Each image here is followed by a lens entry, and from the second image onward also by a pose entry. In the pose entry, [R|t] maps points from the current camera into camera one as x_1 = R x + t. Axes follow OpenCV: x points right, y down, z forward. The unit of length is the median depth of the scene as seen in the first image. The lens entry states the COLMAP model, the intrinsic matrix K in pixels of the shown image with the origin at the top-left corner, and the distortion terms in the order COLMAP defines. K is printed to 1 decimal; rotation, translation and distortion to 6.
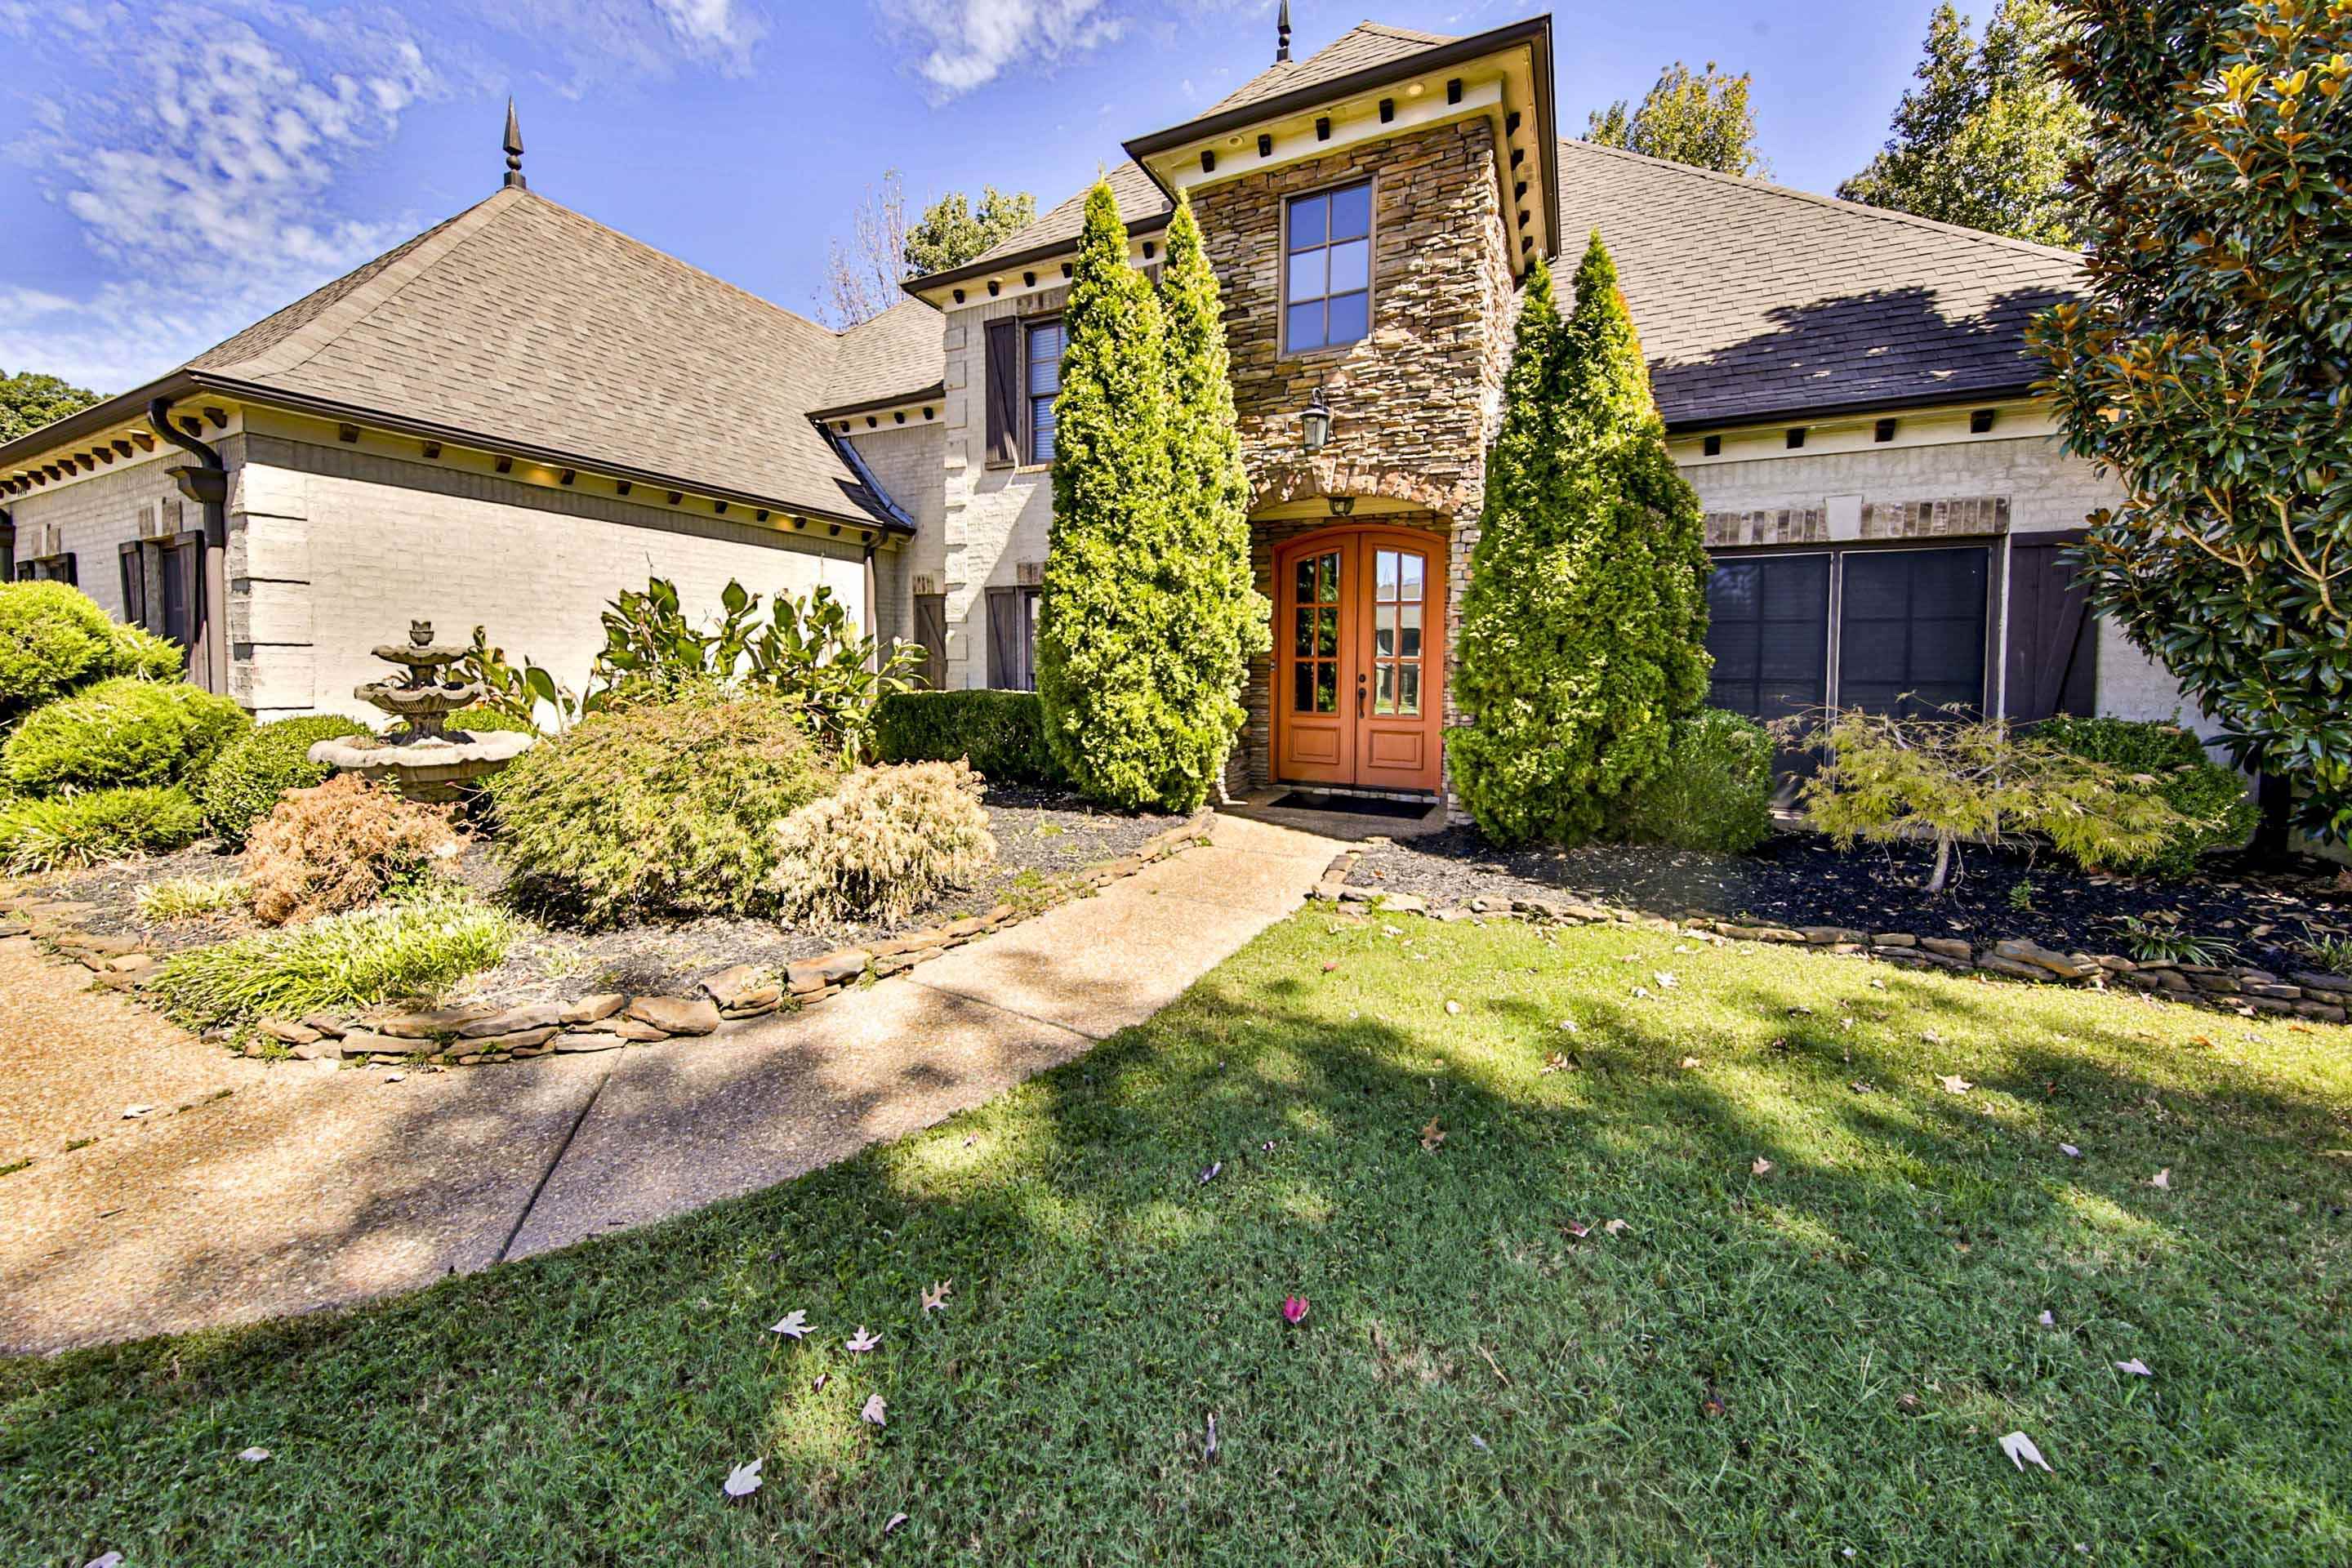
lens RADIAL K [[807.4, 0, 1178.6], [0, 807.4, 699.1], [0, 0, 1]] dist [0.001844, -0.000002]
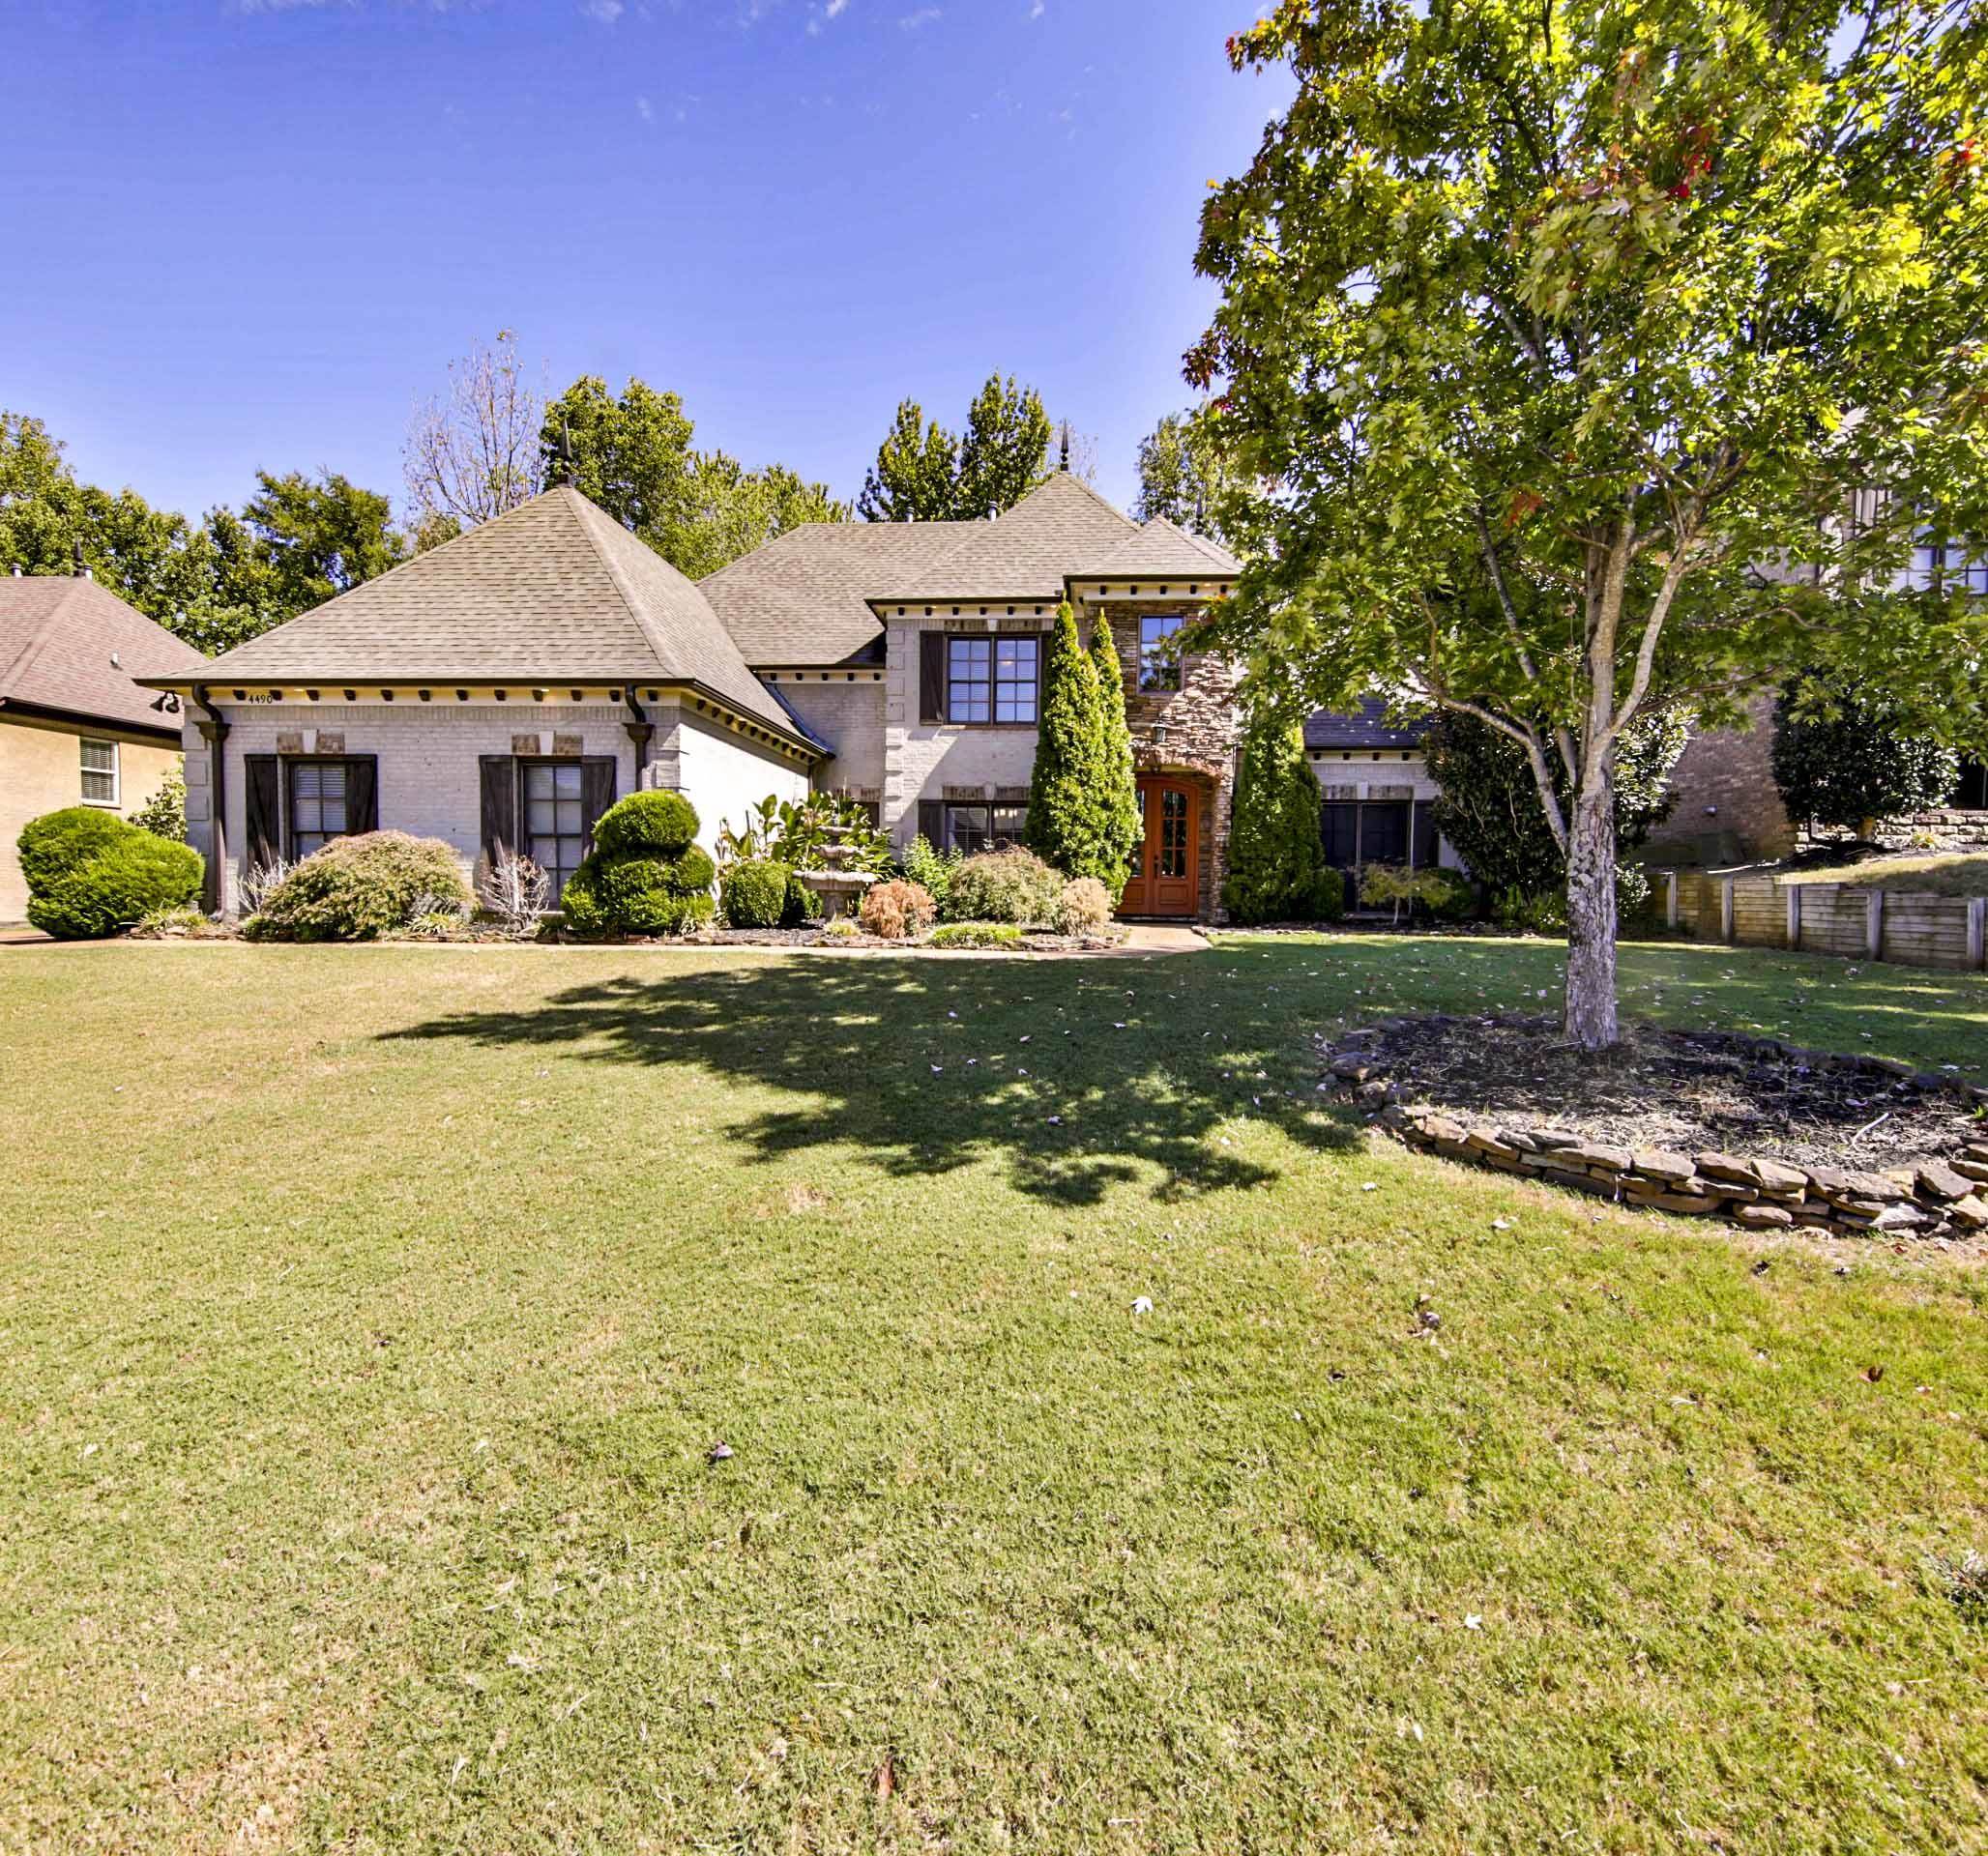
lens RADIAL K [[998.4, 0, 994.0], [0, 998.4, 928.0], [0, 0, 1]] dist [-0.001178, 0.000063]
pose [[0.918540, -0.011588, 0.395159, -1.268208], [0.011478, 0.999931, 0.002644, 0.154852], [-0.395162, 0.002107, 0.918609, -1.207118]]
